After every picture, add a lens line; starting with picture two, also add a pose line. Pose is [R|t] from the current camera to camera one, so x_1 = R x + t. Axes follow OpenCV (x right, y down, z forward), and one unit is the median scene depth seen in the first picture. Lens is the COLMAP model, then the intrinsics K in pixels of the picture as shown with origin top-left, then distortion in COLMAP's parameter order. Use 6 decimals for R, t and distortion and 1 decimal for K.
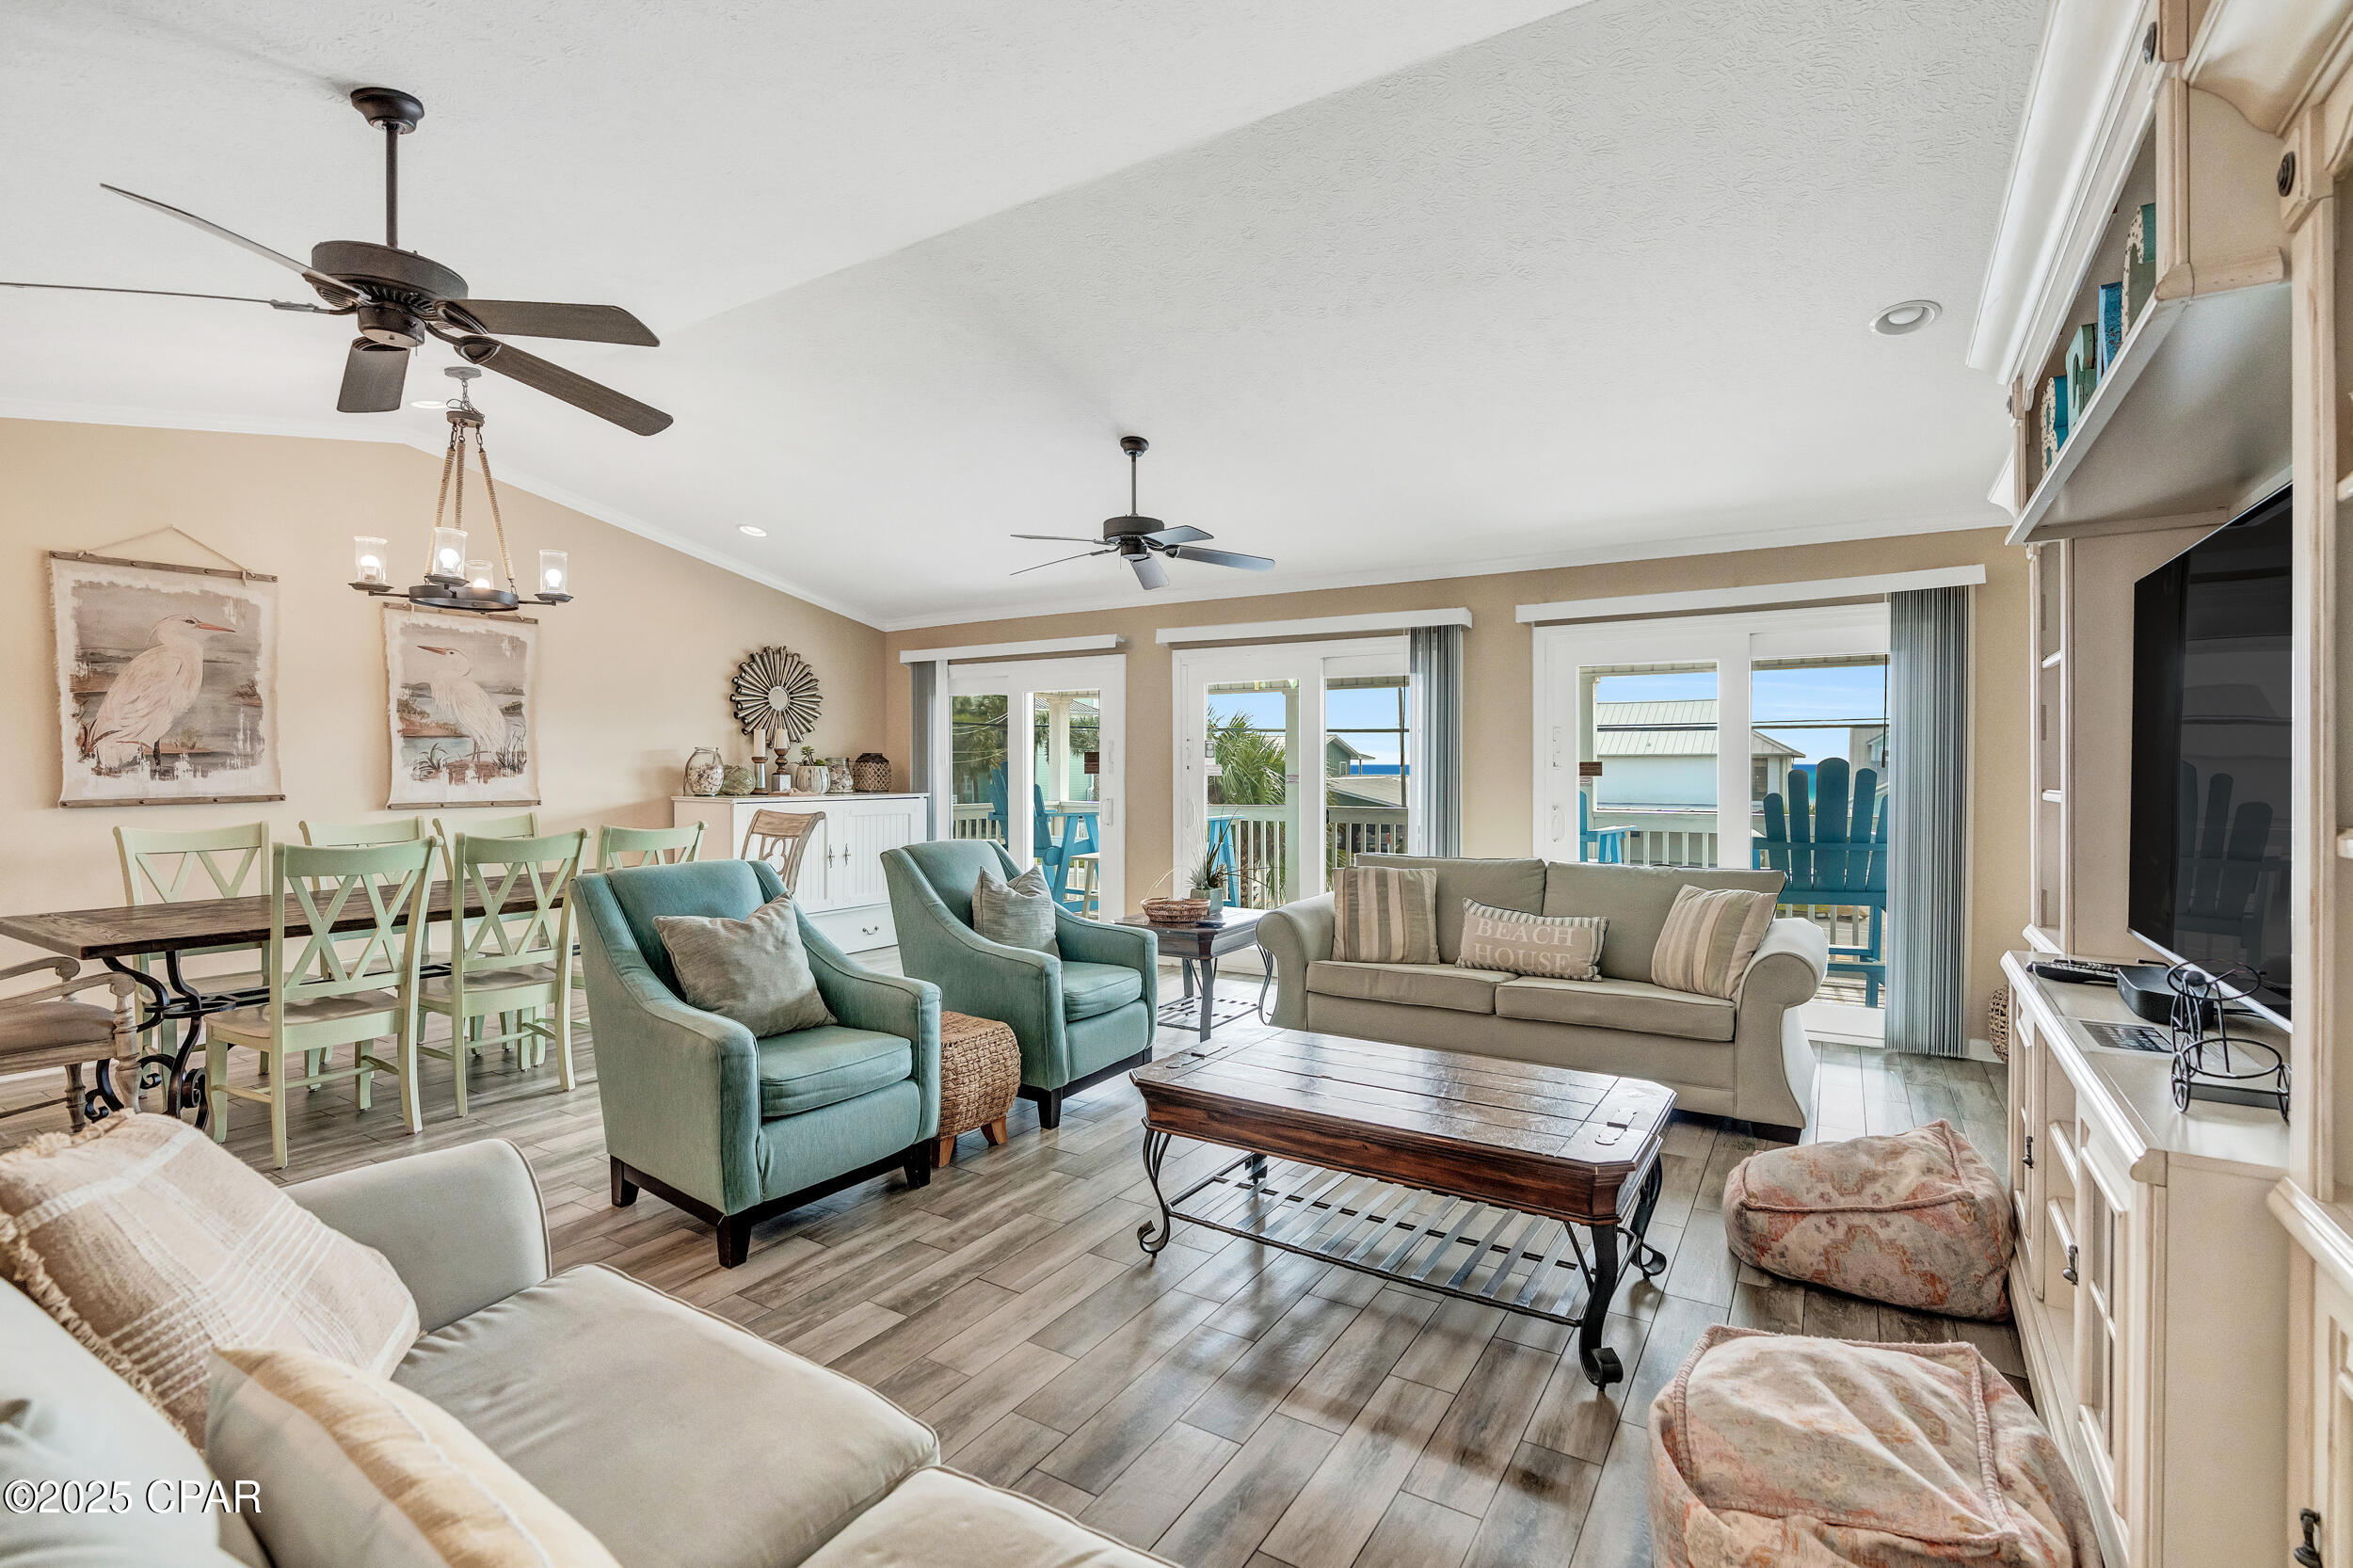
lens RADIAL K [[1059.0, 0, 1199.5], [0, 1059.0, 784.9], [0, 0, 1]] dist [-0.009714, 0.003161]
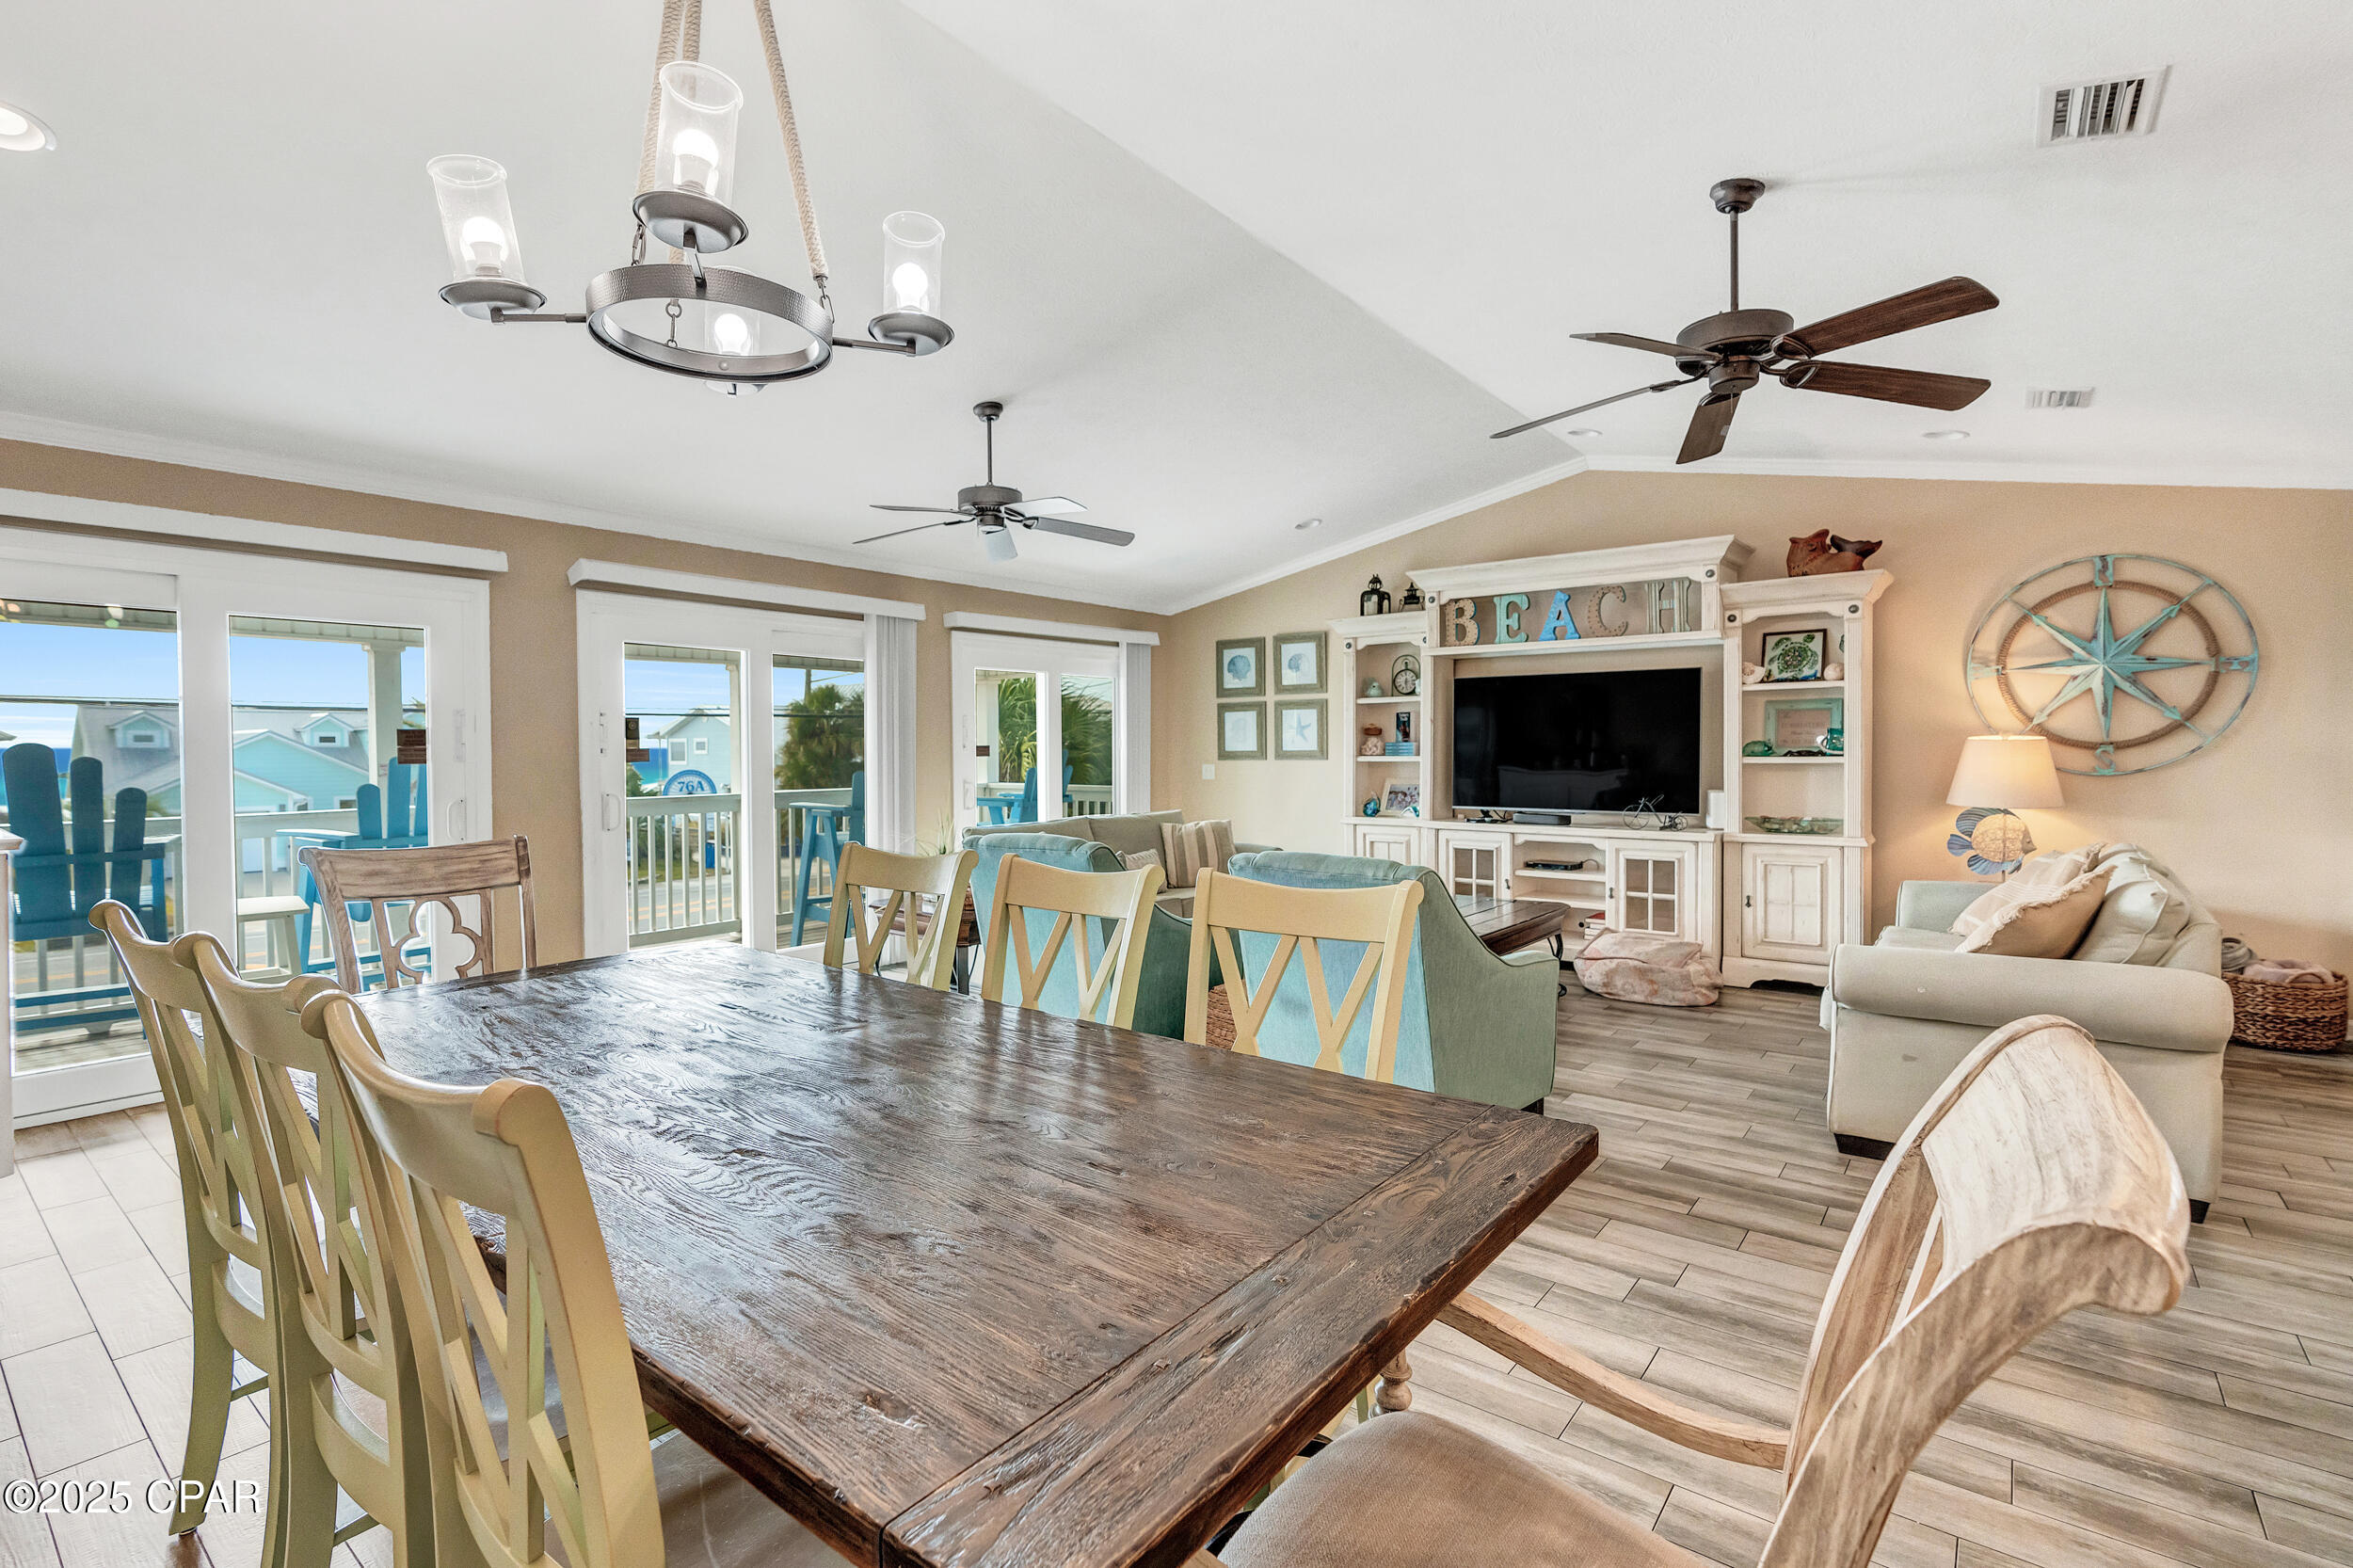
lens RADIAL K [[1059.0, 0, 1173.1], [0, 1059.0, 780.7], [0, 0, 1]] dist [-0.009714, 0.003161]
pose [[0.127940, -0.032894, 0.991236, -0.873607], [0.021277, 0.999311, 0.030415, -0.011880], [-0.991554, 0.017199, 0.128552, 0.632597]]
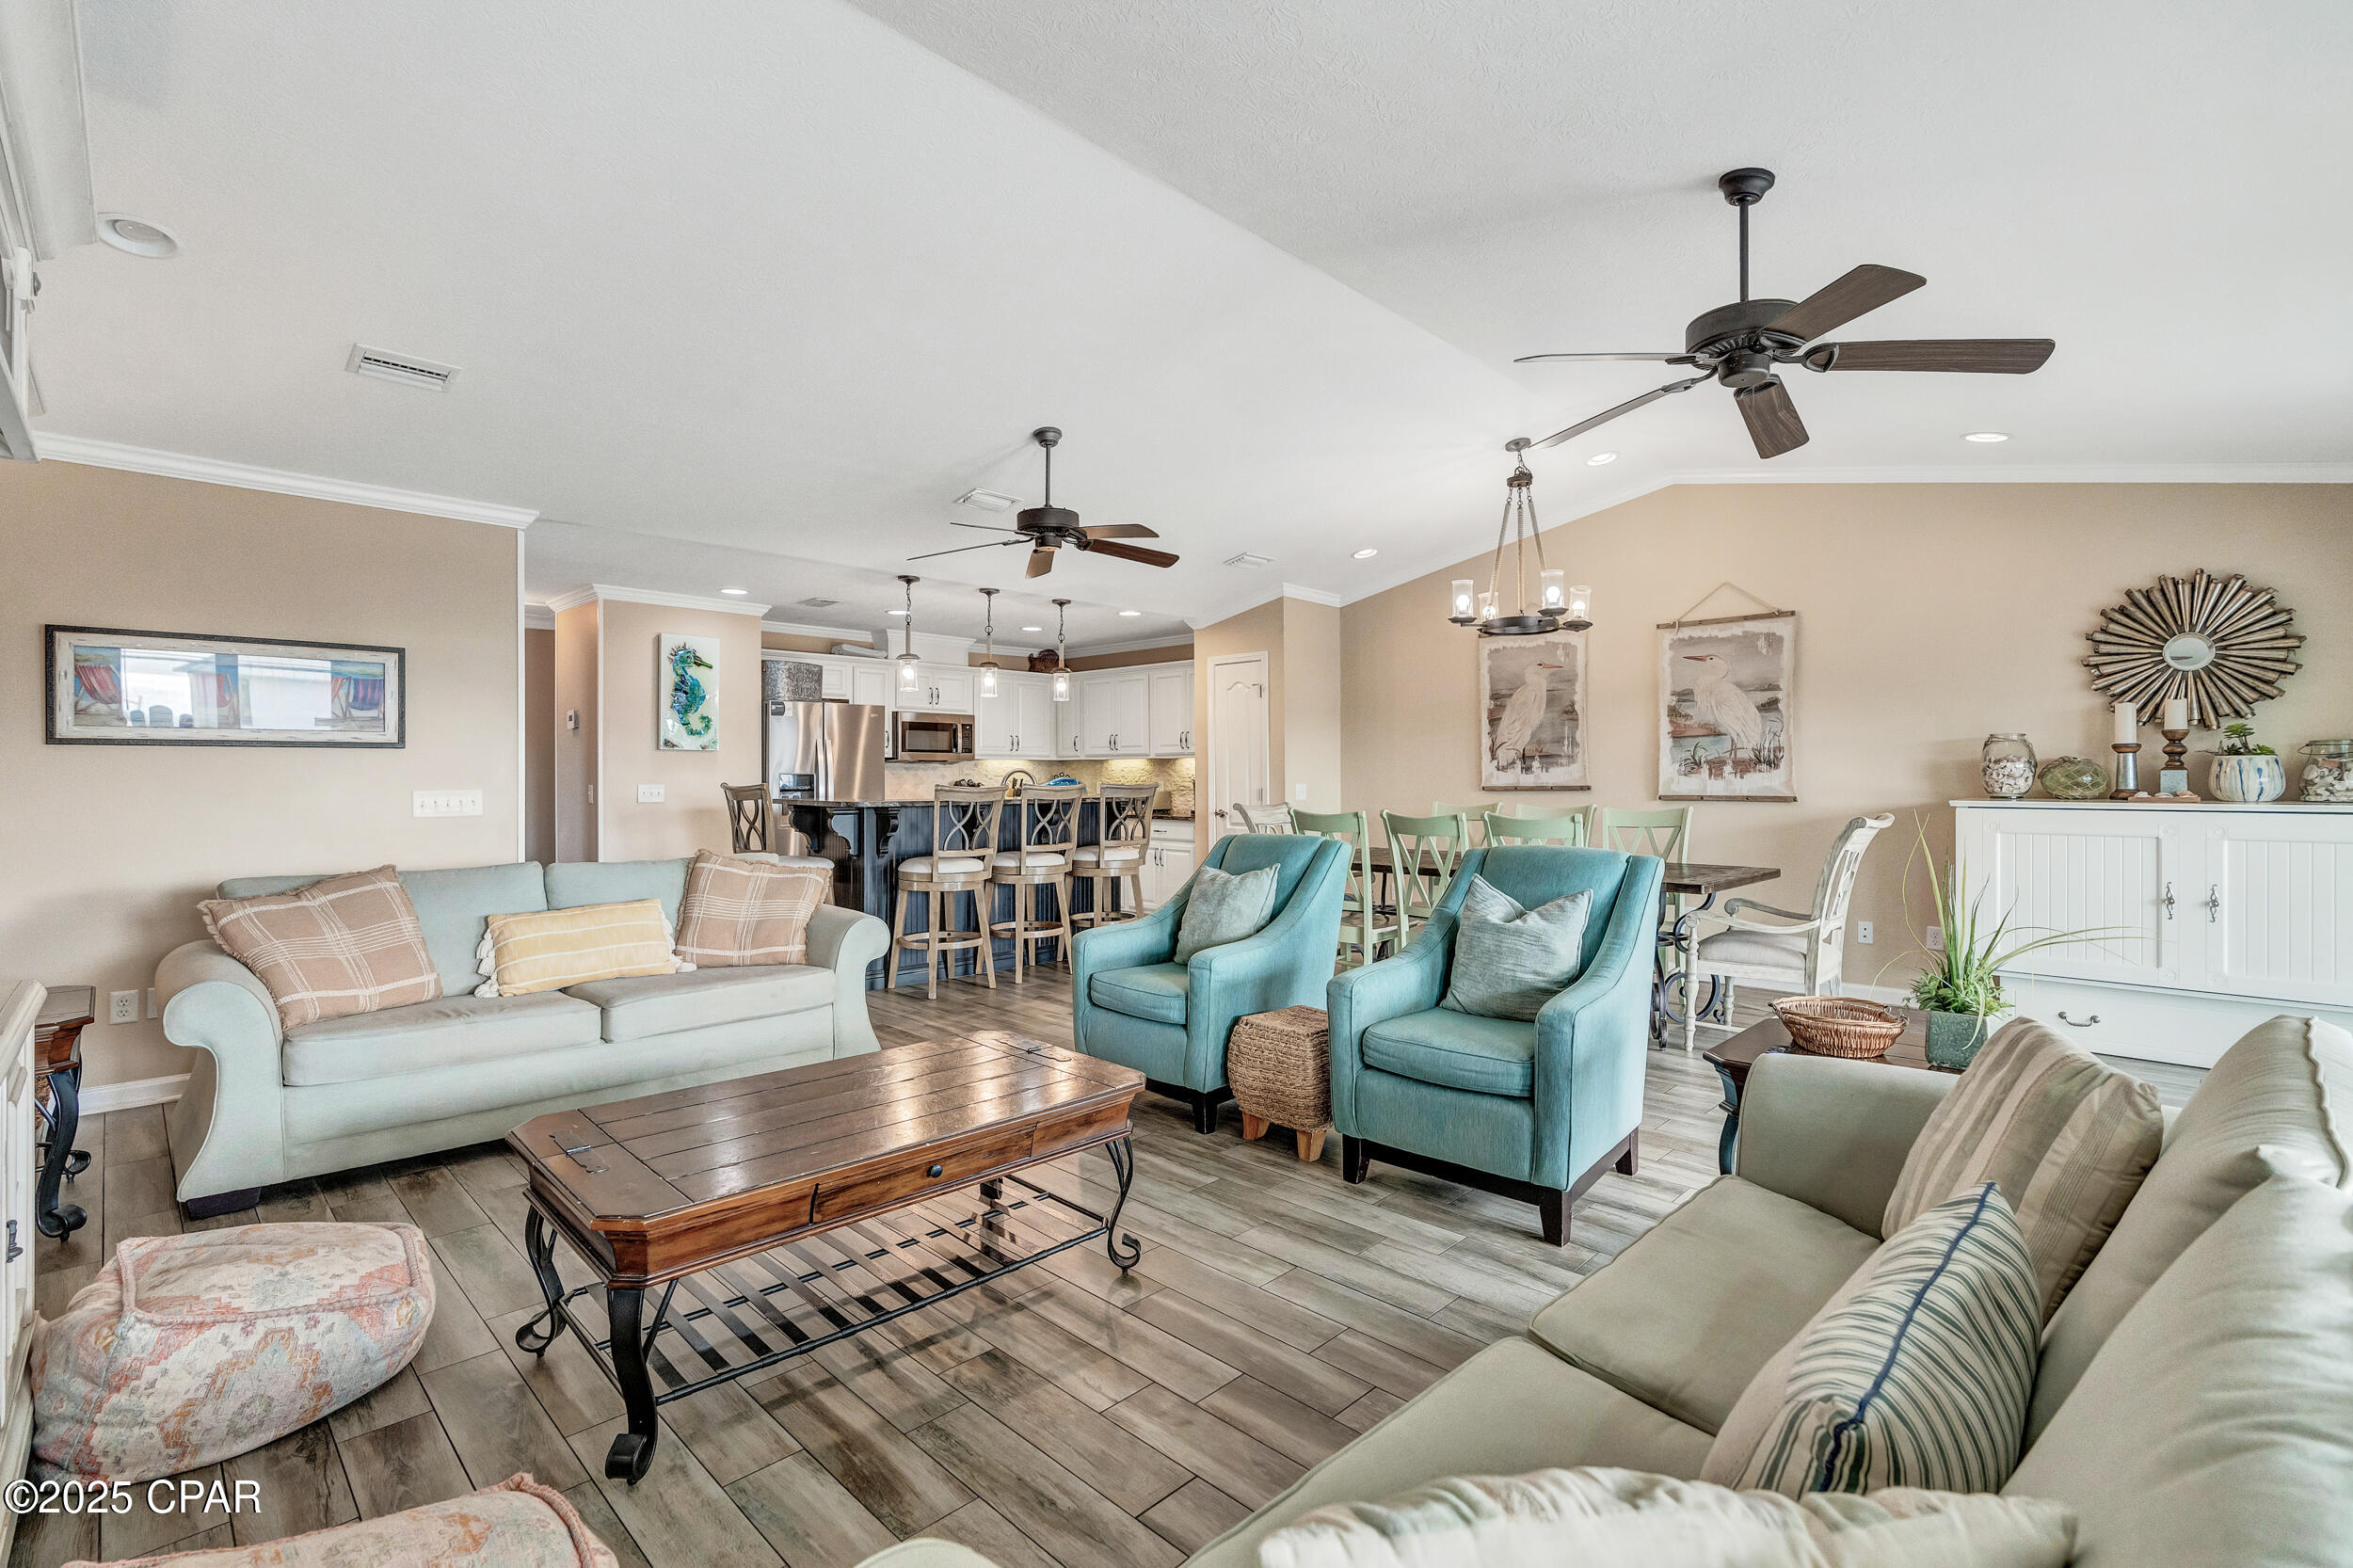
lens RADIAL K [[1059.0, 0, 1172.5], [0, 1059.0, 756.7], [0, 0, 1]] dist [-0.009714, 0.003161]
pose [[-0.227786, -0.018496, -0.973535, 0.501291], [-0.013970, 0.999779, -0.015726, 0.001425], [0.973611, 0.010018, -0.227994, 0.733170]]
